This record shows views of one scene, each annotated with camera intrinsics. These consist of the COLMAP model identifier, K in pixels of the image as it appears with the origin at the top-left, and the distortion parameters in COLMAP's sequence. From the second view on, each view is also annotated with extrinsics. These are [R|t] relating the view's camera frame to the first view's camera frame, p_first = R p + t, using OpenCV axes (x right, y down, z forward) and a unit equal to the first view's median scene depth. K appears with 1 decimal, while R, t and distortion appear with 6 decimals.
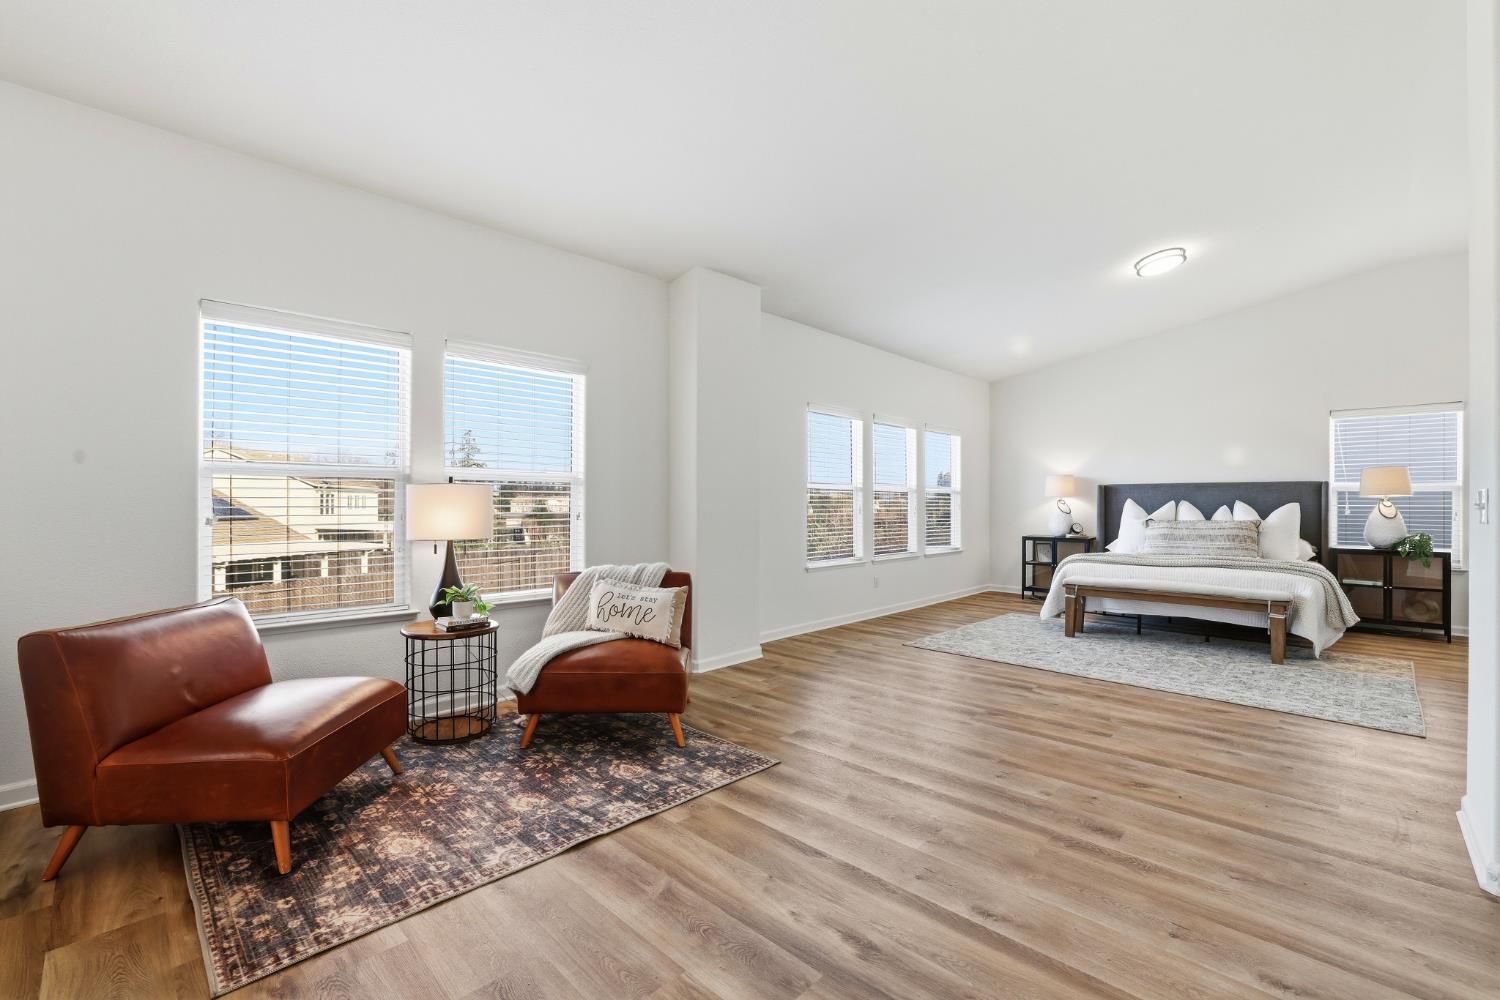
lens RADIAL K [[636.8, 0, 750.0], [0, 636.8, 500.0], [0, 0, 1]] dist [-0.046397, 0.015886]
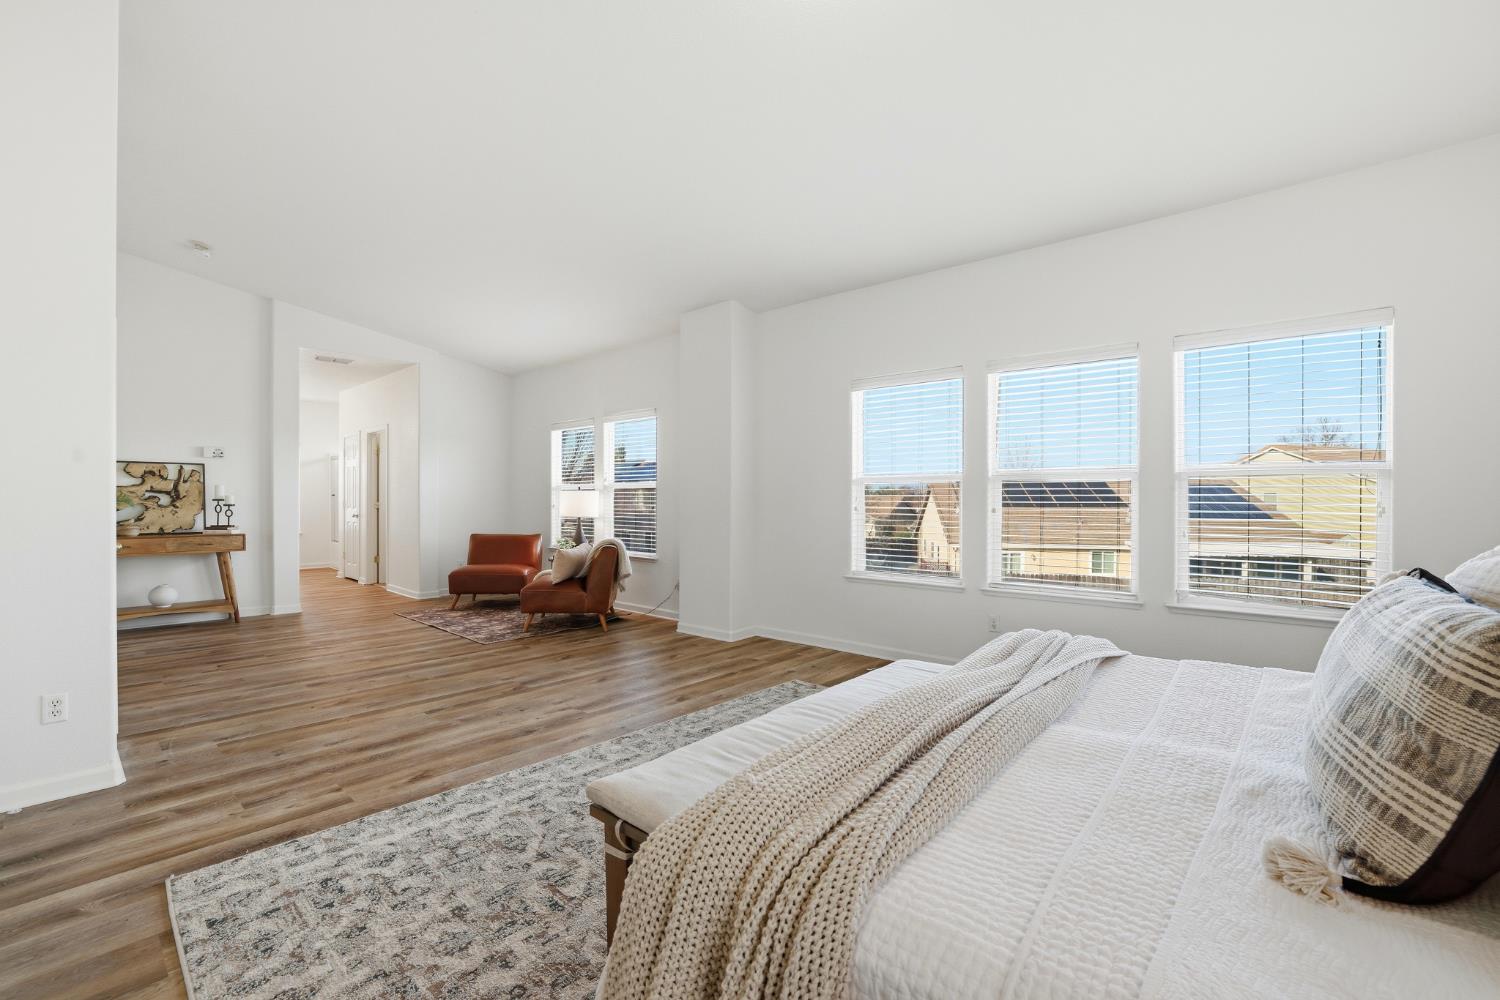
lens RADIAL K [[636.8, 0, 750.0], [0, 636.8, 500.0], [0, 0, 1]] dist [-0.046397, 0.015886]
pose [[0.059007, 0.002341, -0.998255, 1.528279], [0.000600, 0.999997, 0.002380, 0.006009], [0.998257, -0.000740, 0.059005, 1.350693]]
